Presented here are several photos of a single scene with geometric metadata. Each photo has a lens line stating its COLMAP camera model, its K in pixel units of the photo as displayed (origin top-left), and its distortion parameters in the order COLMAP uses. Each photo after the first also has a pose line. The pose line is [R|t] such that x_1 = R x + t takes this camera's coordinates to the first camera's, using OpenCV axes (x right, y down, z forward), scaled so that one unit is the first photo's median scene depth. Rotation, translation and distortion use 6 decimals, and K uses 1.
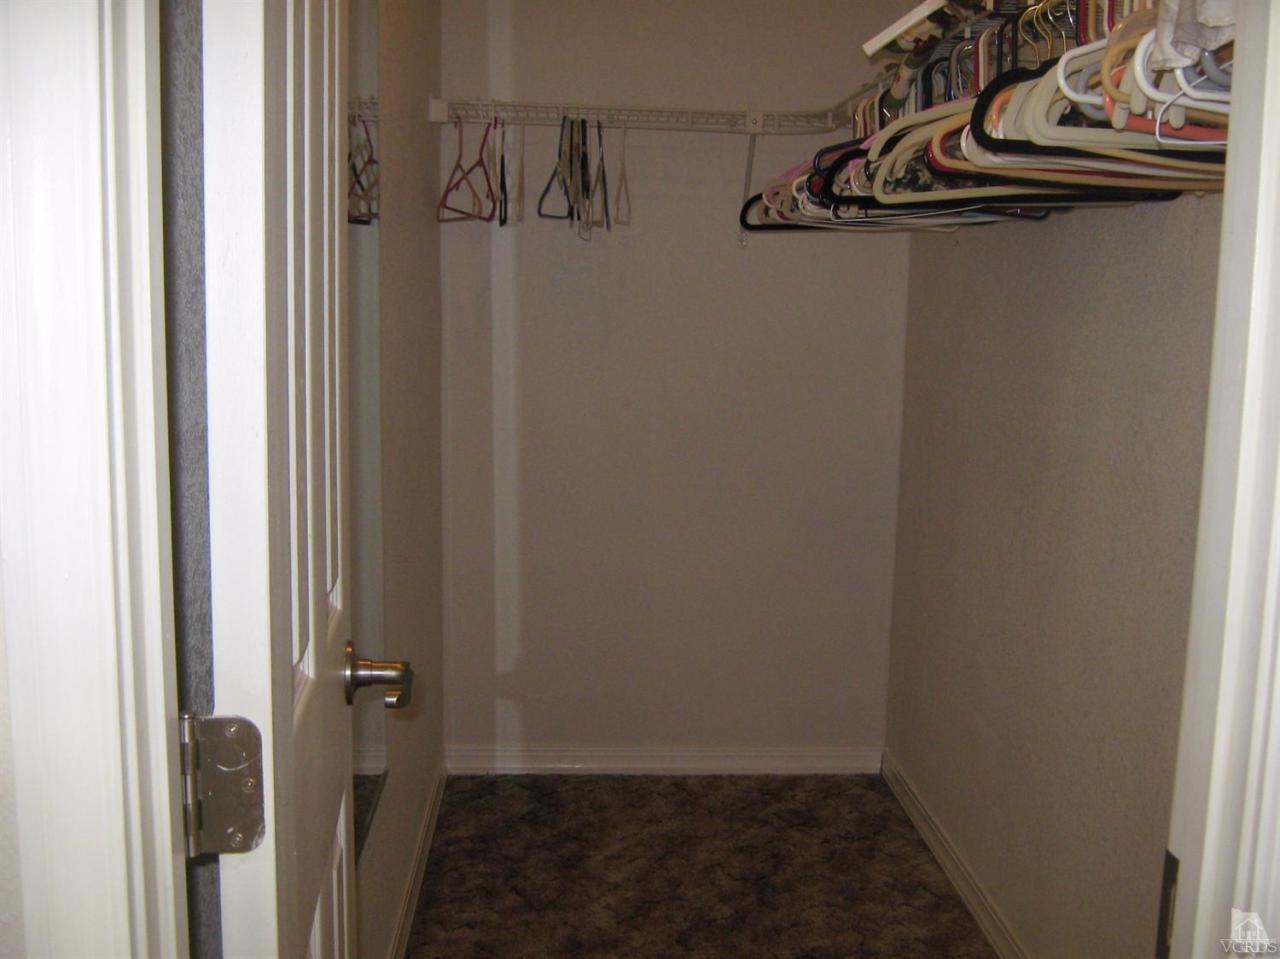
lens RADIAL K [[1390.9, 0, 642.9], [0, 1390.9, 507.5], [0, 0, 1]] dist [-0.080194, -0.046779]
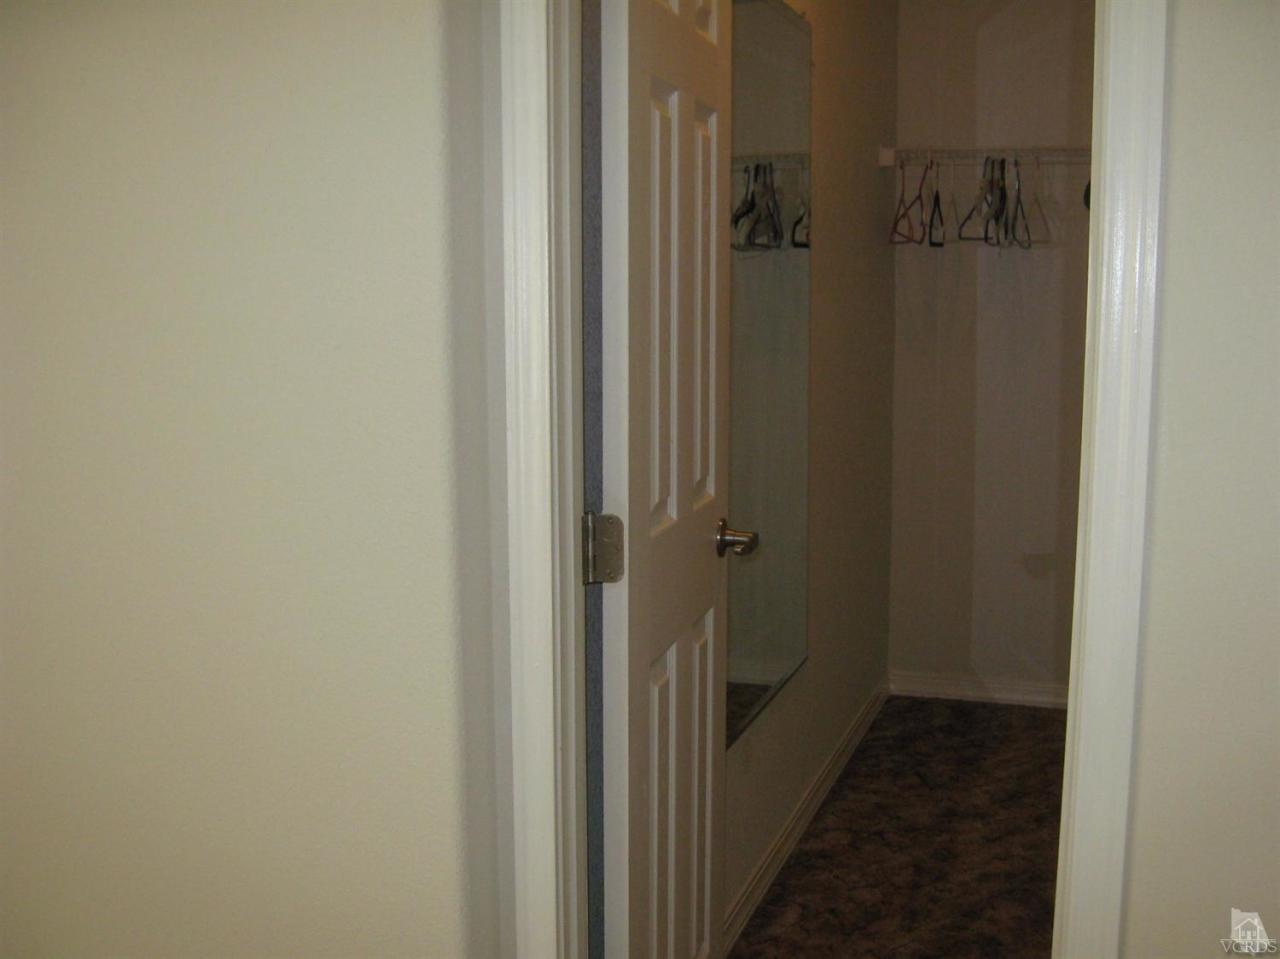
lens RADIAL K [[1390.9, 0, 642.9], [0, 1390.9, 507.5], [0, 0, 1]] dist [-0.080194, -0.046779]
pose [[0.919393, 0.036881, -0.391608, 0.156714], [-0.037380, 0.999281, 0.006352, 0.033926], [0.391561, 0.008799, 0.920110, -0.253083]]
